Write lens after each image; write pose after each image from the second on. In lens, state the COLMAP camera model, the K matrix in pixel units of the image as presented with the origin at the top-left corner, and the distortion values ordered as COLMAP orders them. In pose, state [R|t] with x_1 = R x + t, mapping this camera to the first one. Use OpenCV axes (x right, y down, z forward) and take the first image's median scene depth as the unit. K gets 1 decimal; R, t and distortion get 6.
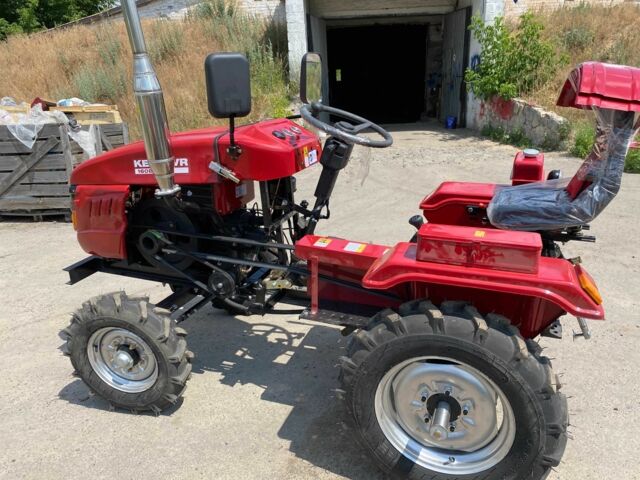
lens RADIAL K [[490.5, 0, 320.6], [0, 490.5, 236.4], [0, 0, 1]] dist [0.011282, 0.001857]
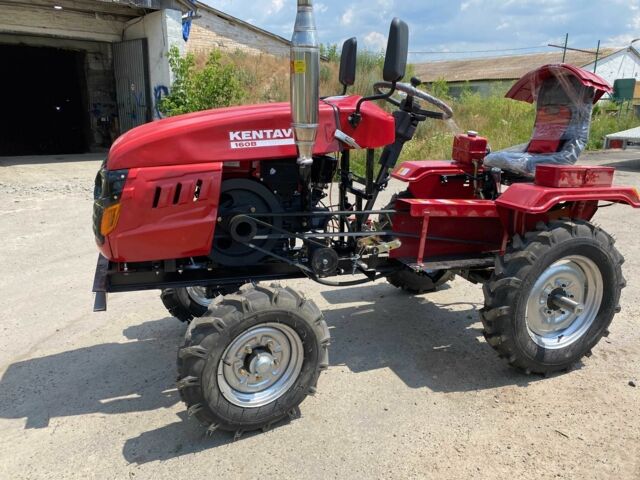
lens RADIAL K [[490.5, 0, 320.6], [0, 490.5, 236.4], [0, 0, 1]] dist [0.011282, 0.001857]
pose [[0.749815, -0.120173, 0.650643, -0.839195], [0.168790, 0.985573, -0.012482, 0.061684], [-0.639756, 0.119181, 0.759281, 0.270044]]
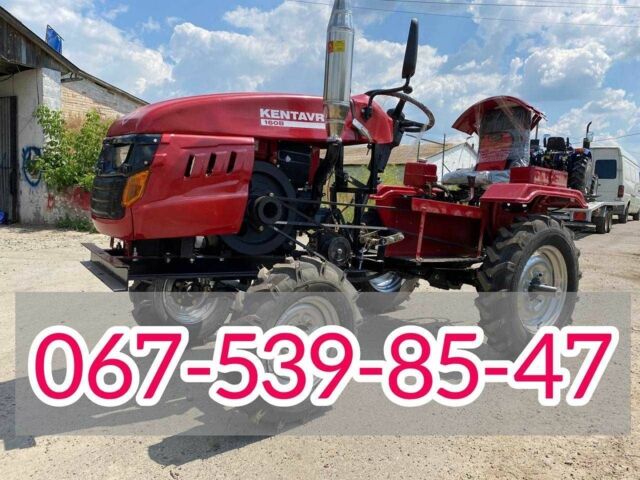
lens RADIAL K [[491.2, 0, 320.3], [0, 491.2, 243.4], [0, 0, 1]] dist [0.014554, -0.006132]
pose [[0.550678, -0.021976, 0.834428, -1.032544], [0.207186, 0.971969, -0.111134, 0.185204], [-0.808596, 0.234081, 0.539795, 0.513923]]
